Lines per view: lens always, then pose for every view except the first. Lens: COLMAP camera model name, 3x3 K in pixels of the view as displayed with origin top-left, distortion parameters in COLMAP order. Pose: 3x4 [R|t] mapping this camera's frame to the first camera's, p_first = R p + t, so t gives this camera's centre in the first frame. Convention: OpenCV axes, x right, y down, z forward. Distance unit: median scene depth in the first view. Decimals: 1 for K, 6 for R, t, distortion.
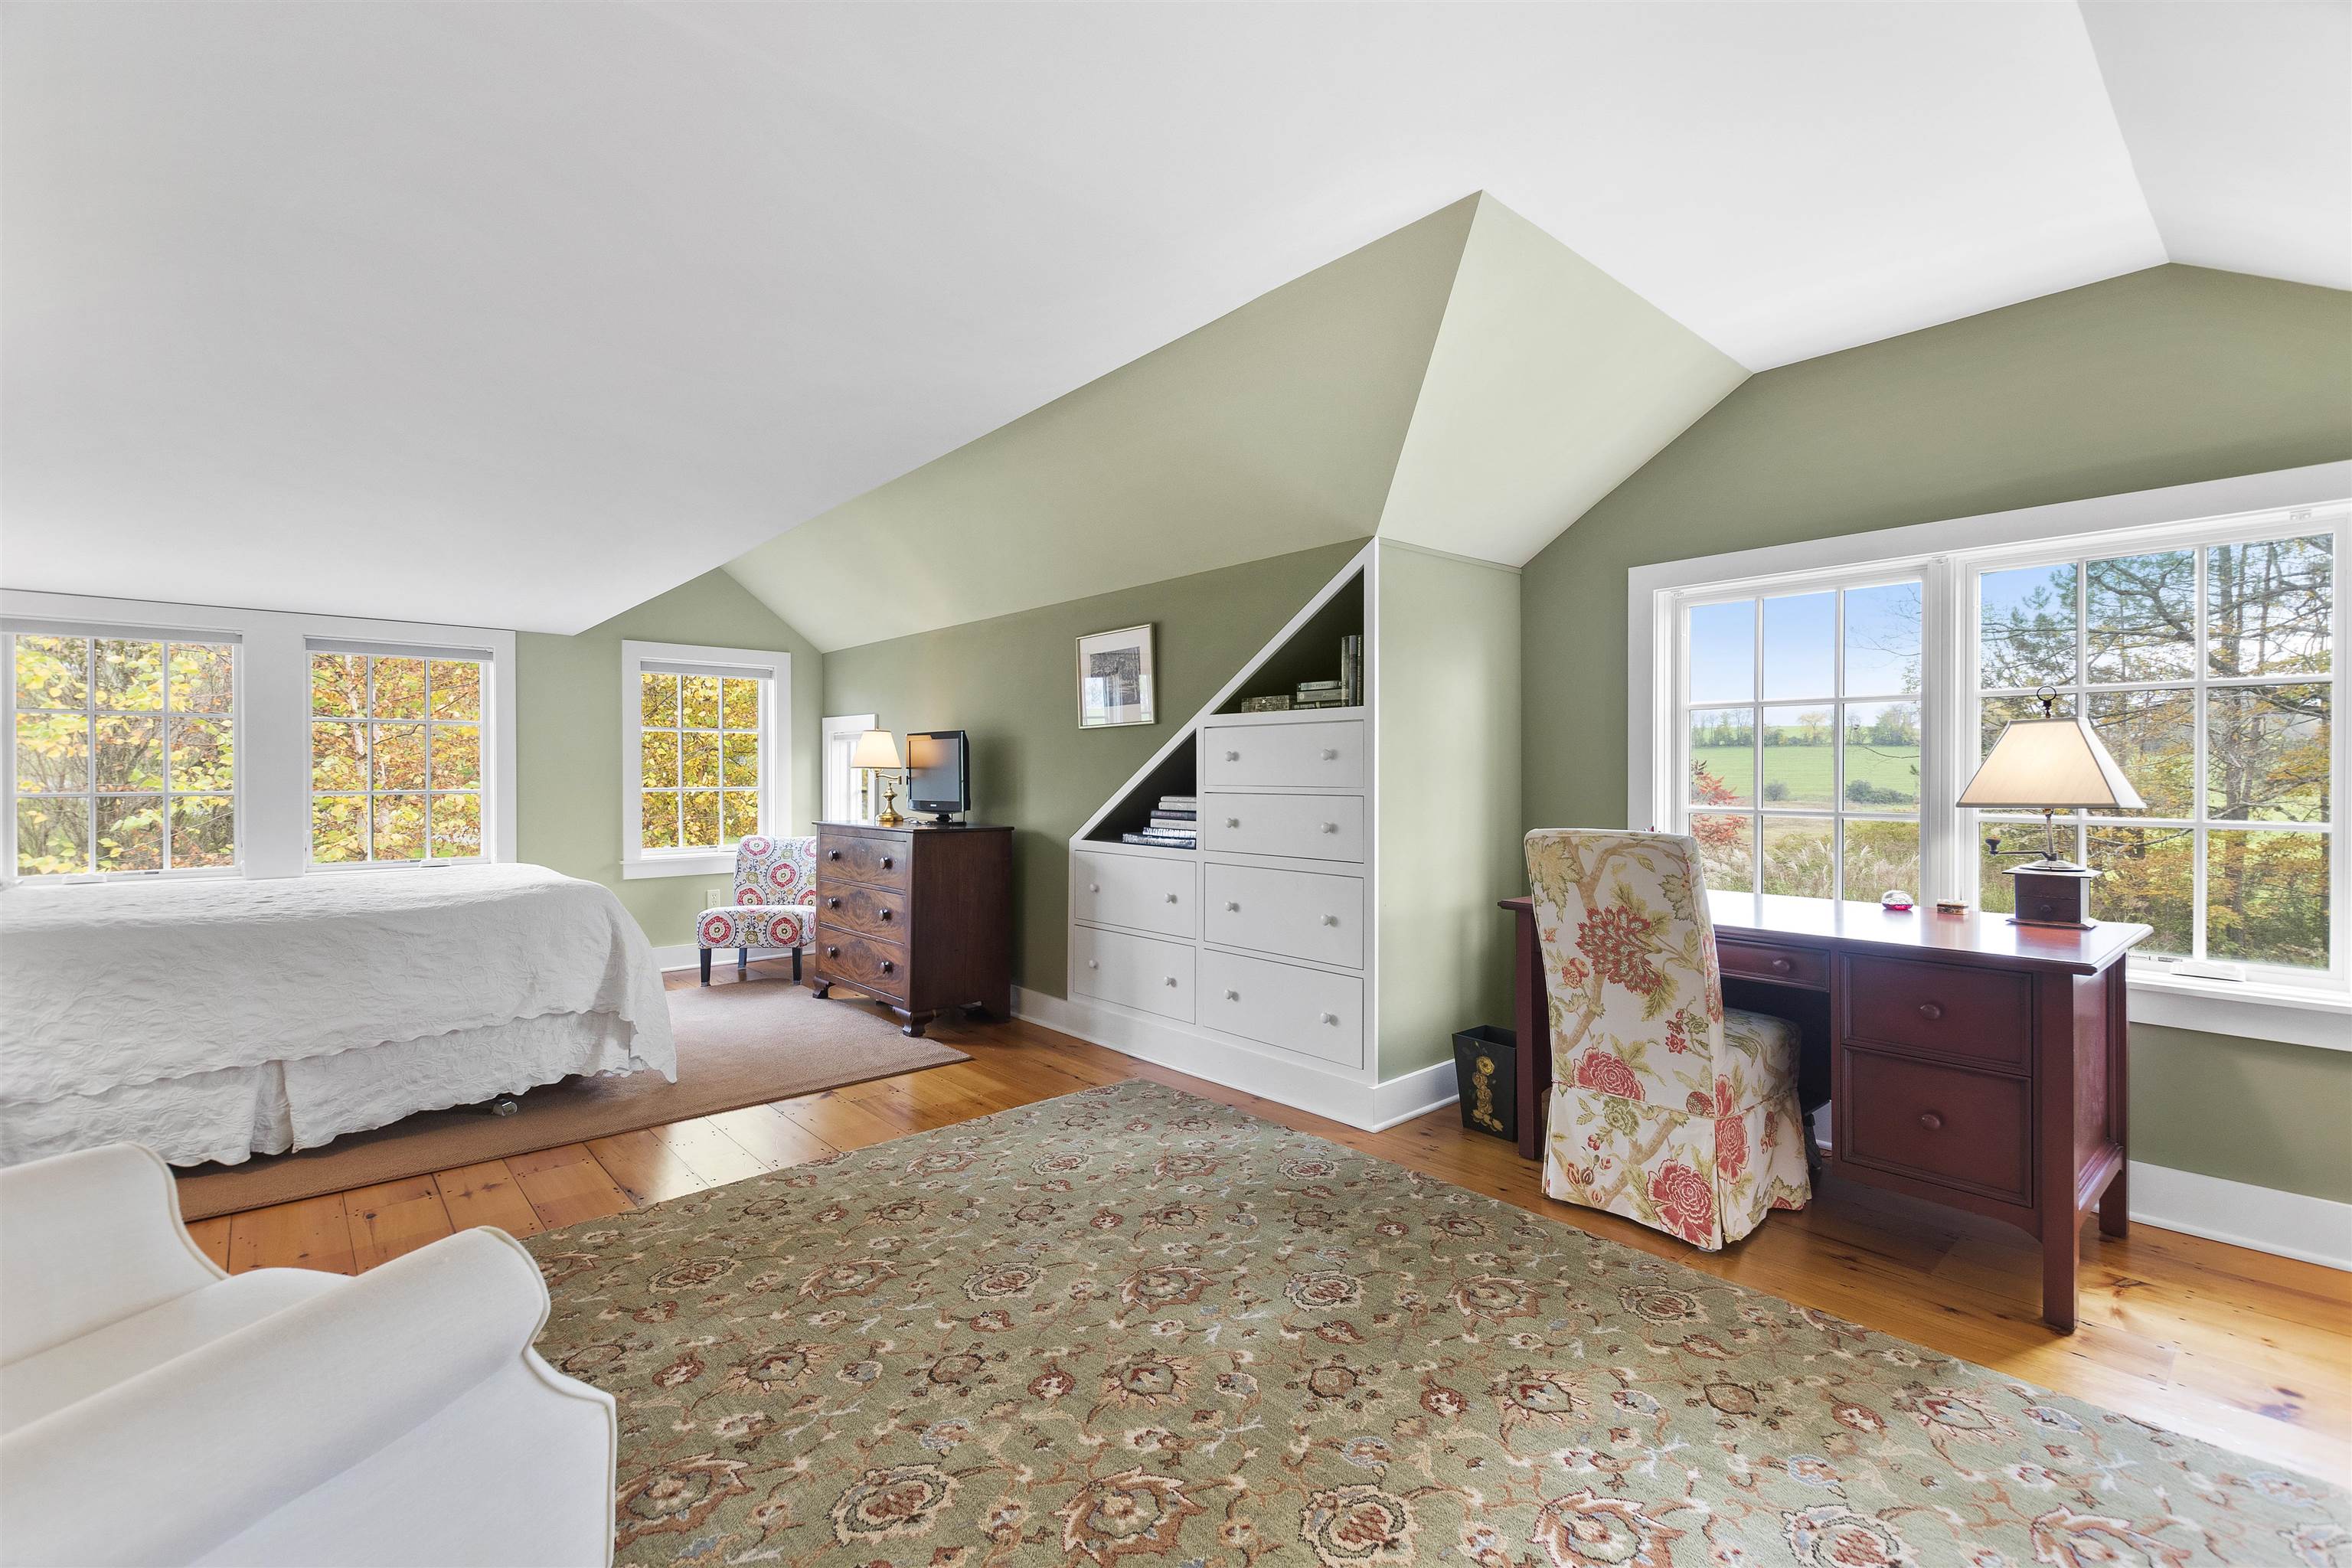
lens RADIAL K [[1020.4, 0, 1180.4], [0, 1020.4, 785.7], [0, 0, 1]] dist [0.003859, -0.000593]
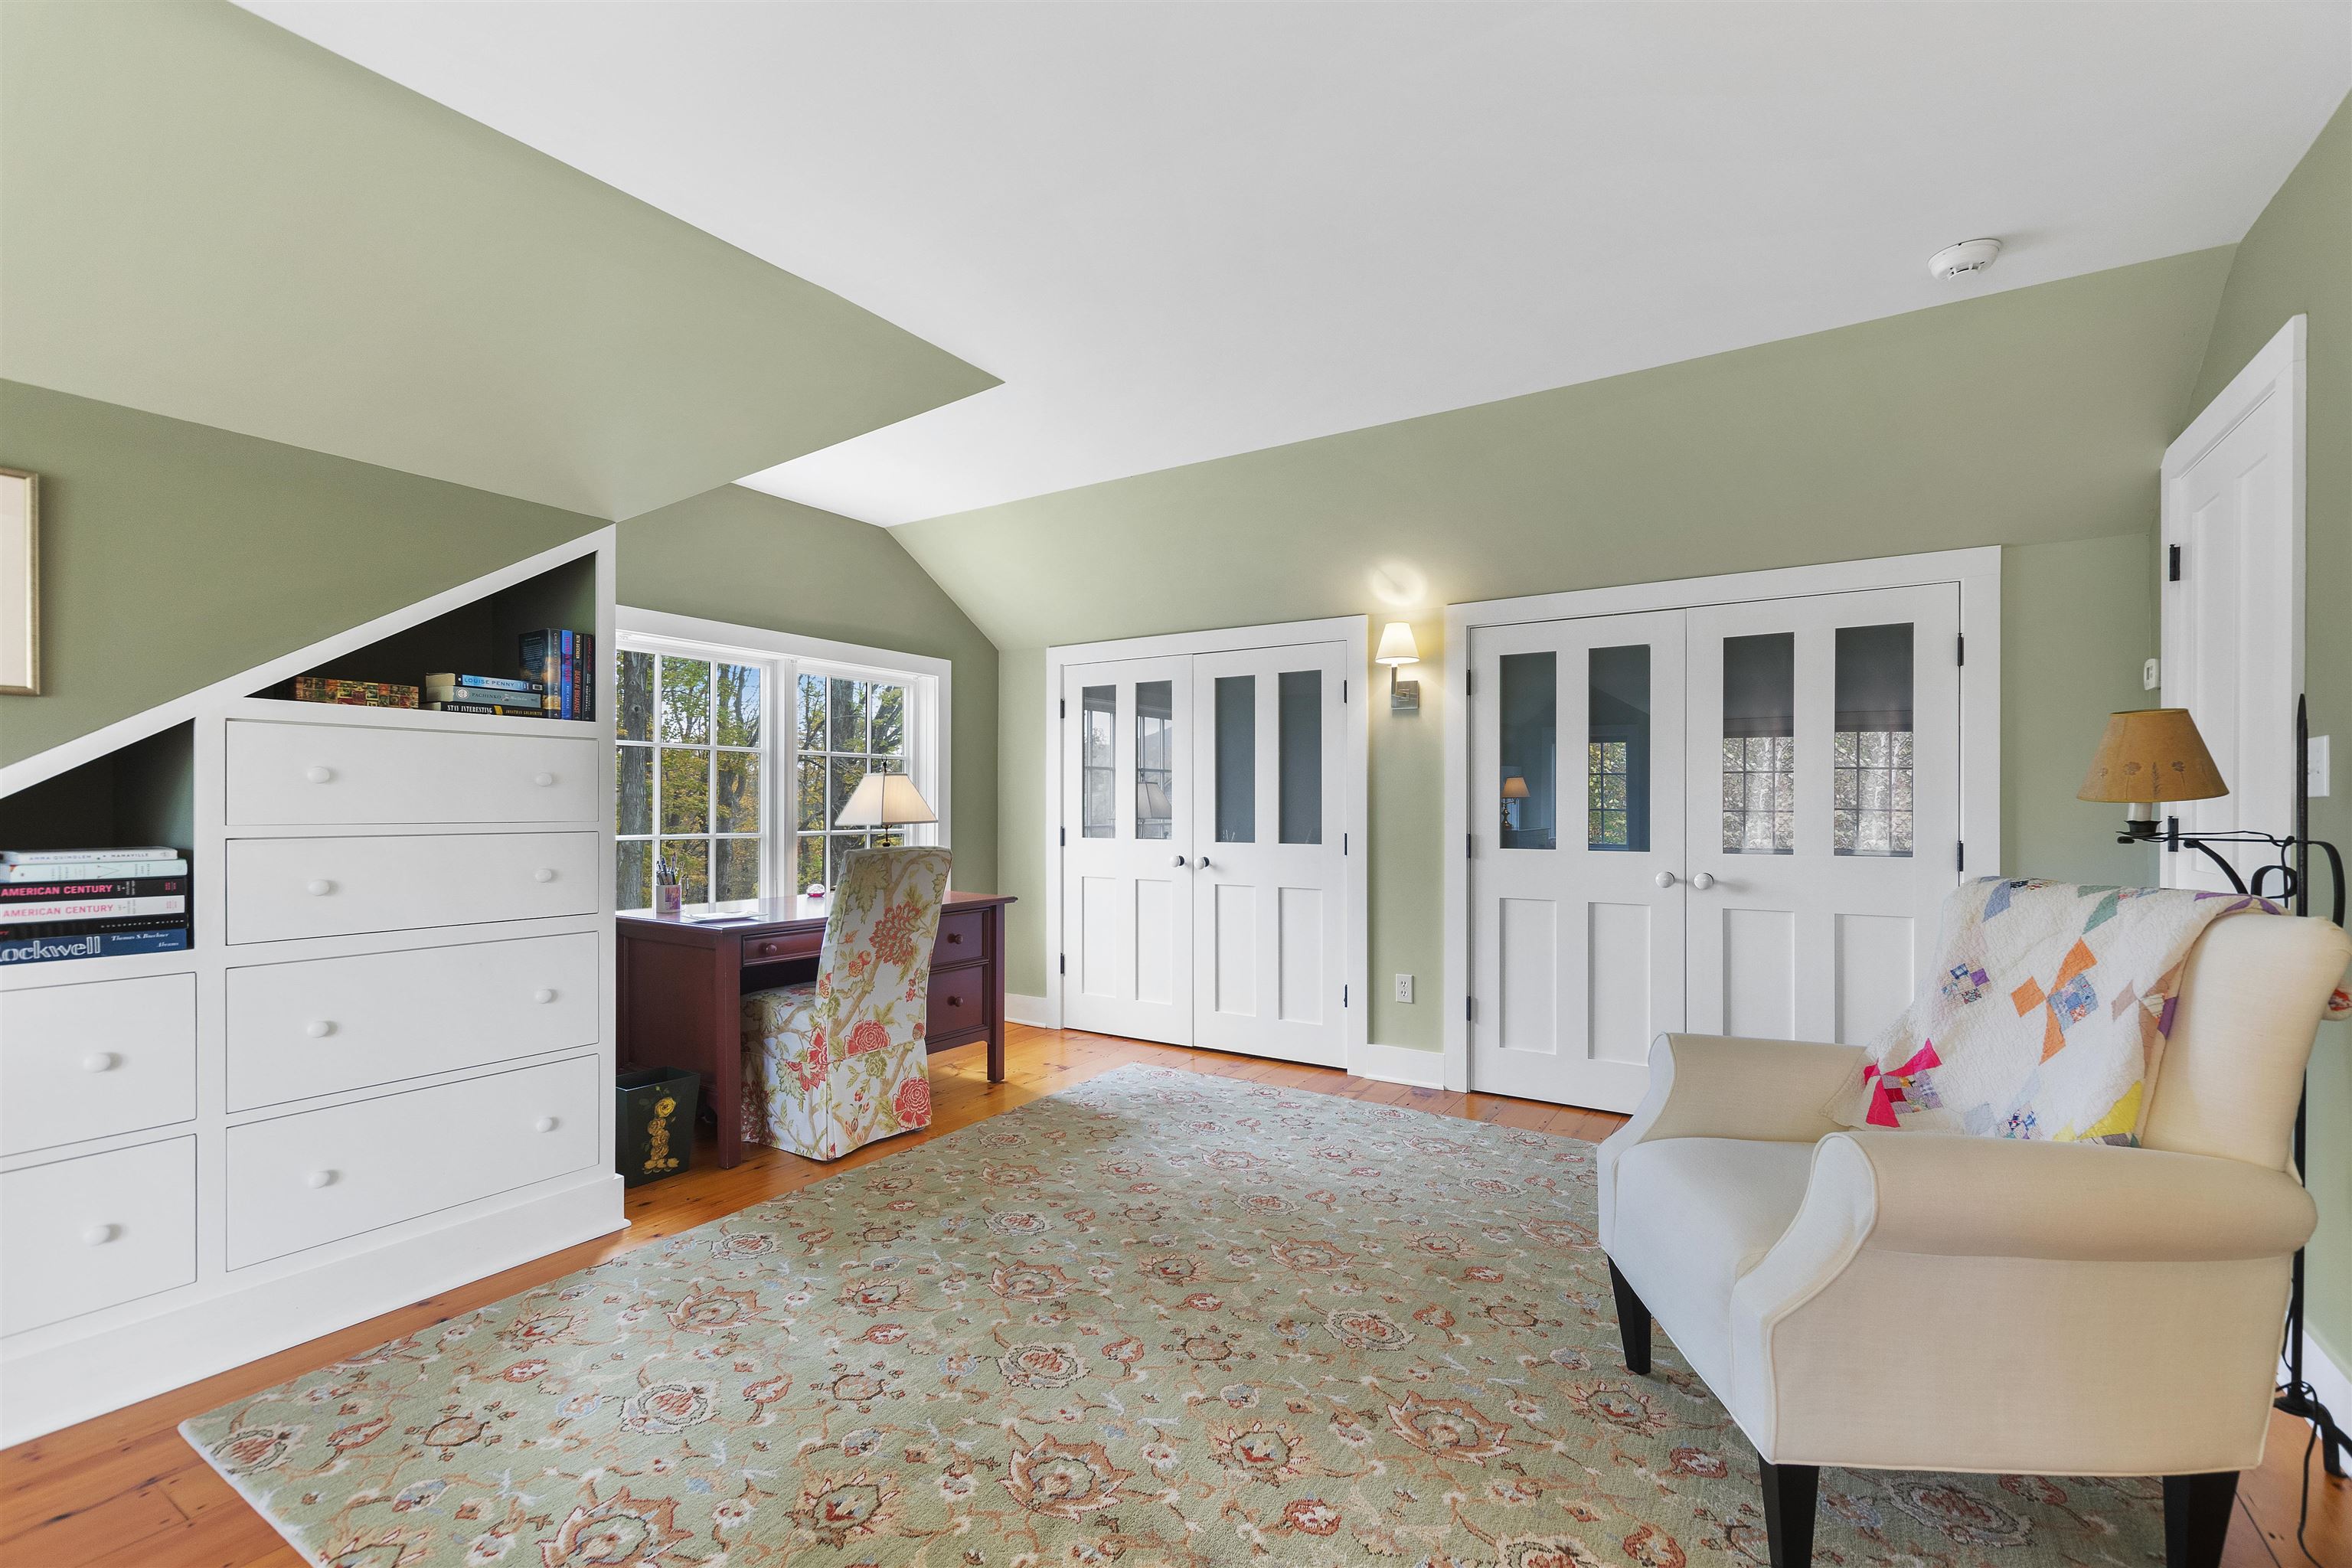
lens RADIAL K [[1020.4, 0, 1167.6], [0, 1020.4, 806.5], [0, 0, 1]] dist [0.003859, -0.000593]
pose [[-0.266300, -0.000364, 0.963890, -0.841321], [0.011462, 0.999928, 0.003544, -0.008570], [-0.963822, 0.011992, -0.266277, 0.884184]]
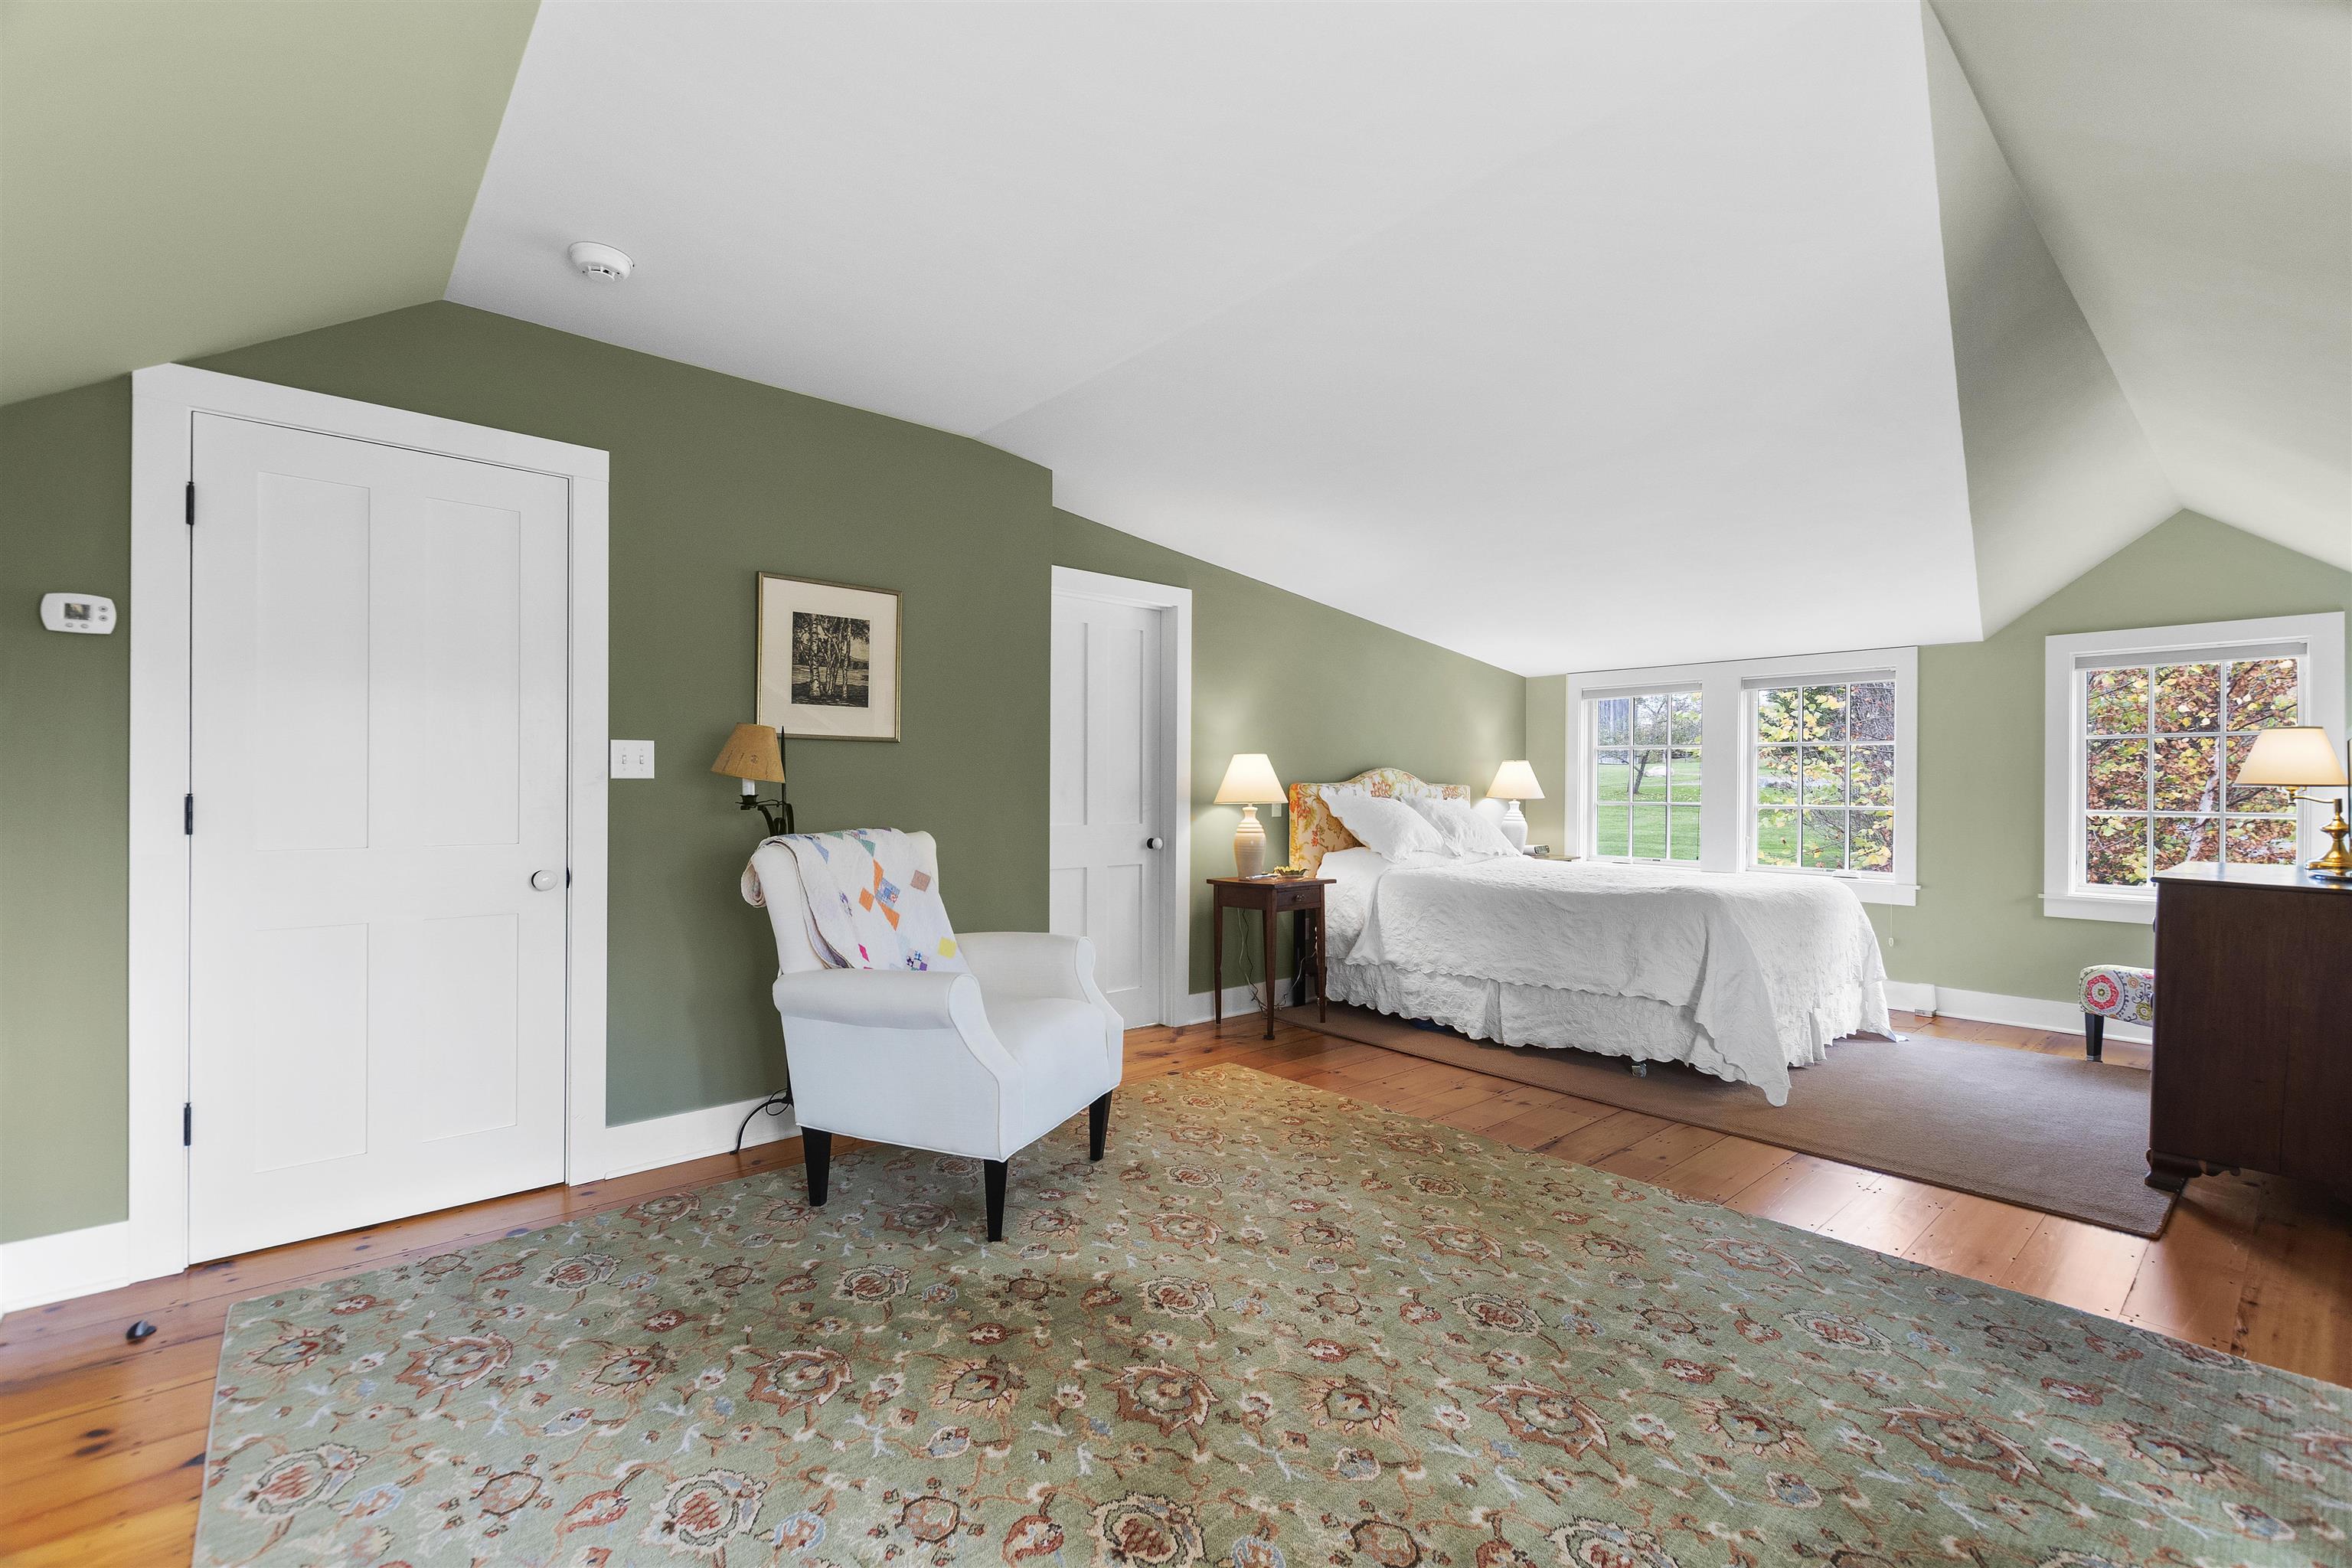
lens RADIAL K [[1020.4, 0, 1171.4], [0, 1020.4, 767.0], [0, 0, 1]] dist [0.003859, -0.000593]
pose [[-0.008635, -0.018404, -0.999793, 0.632764], [-0.018584, 0.999661, -0.018241, -0.007011], [0.999790, 0.018422, -0.008974, 0.541068]]
